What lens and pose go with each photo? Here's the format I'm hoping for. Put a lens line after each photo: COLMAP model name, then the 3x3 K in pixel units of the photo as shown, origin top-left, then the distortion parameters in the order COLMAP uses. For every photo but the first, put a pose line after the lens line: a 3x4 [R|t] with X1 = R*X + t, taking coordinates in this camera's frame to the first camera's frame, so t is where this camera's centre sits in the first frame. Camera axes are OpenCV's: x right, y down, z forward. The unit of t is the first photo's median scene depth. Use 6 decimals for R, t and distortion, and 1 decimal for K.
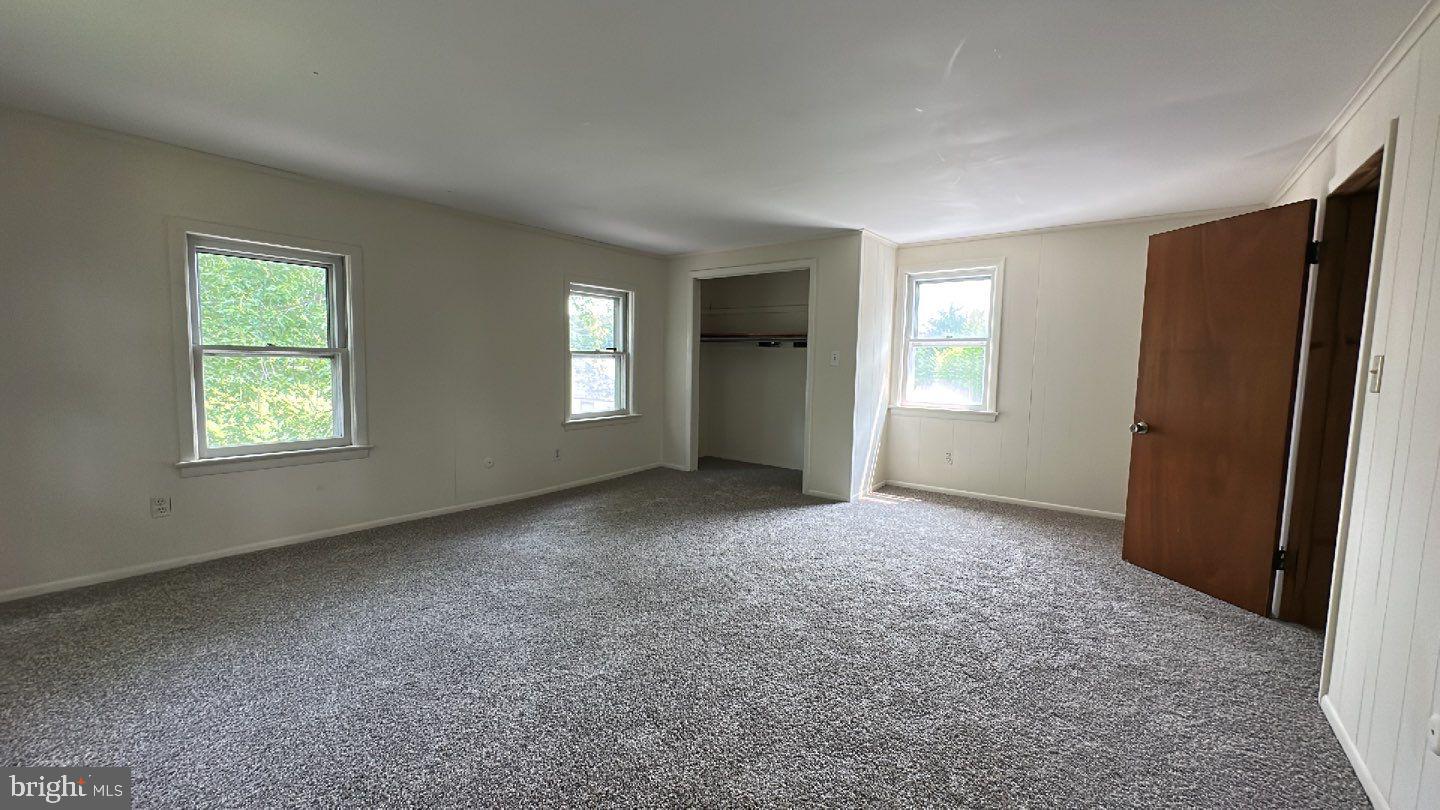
lens RADIAL K [[546.8, 0, 720.8], [0, 546.8, 402.7], [0, 0, 1]] dist [-0.000478, 0.000020]
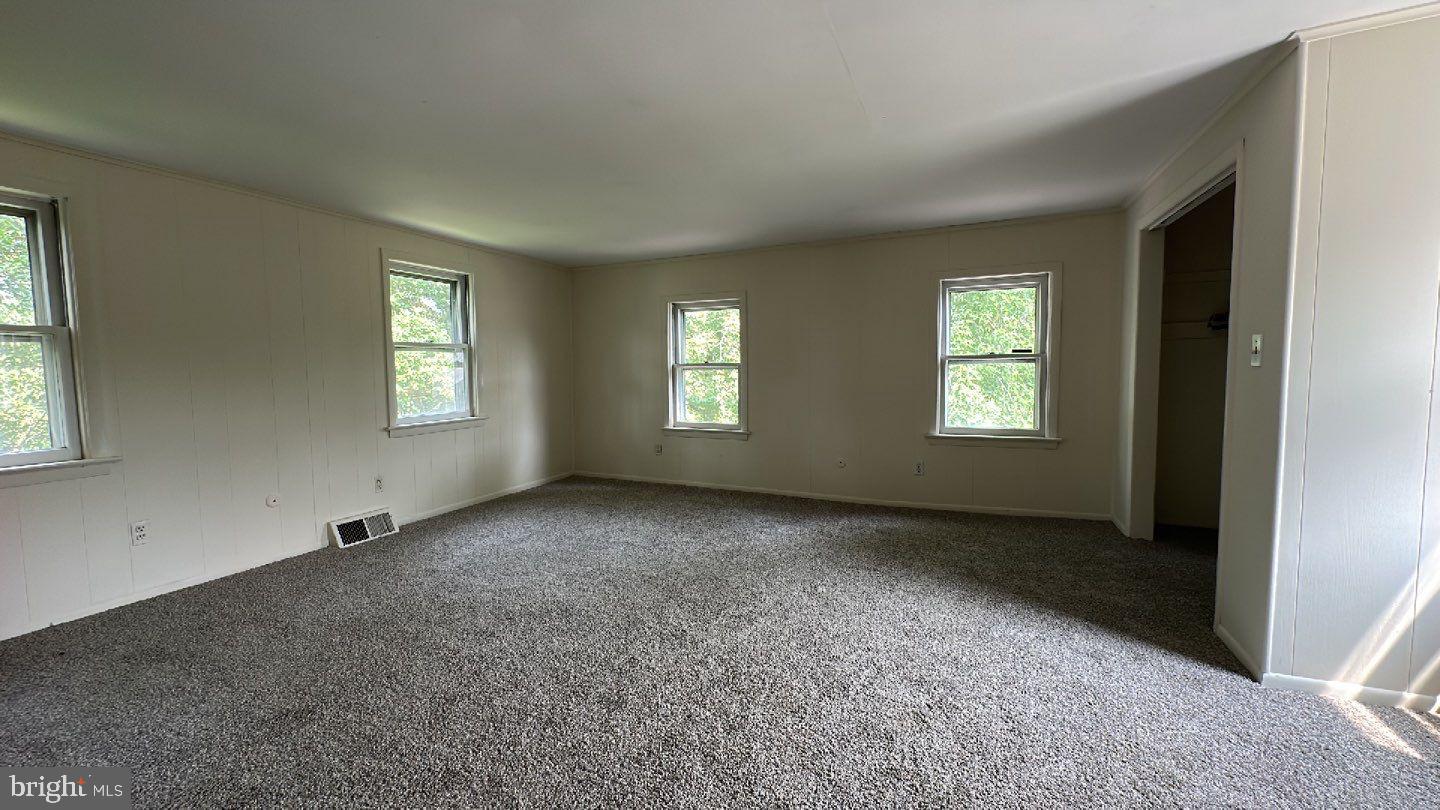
lens RADIAL K [[546.8, 0, 720.8], [0, 546.8, 402.7], [0, 0, 1]] dist [-0.000478, 0.000020]
pose [[0.228294, 0.047286, -0.972443, 0.529180], [-0.053865, 0.997903, 0.035878, -0.032135], [0.972101, 0.044190, 0.230362, 0.455591]]
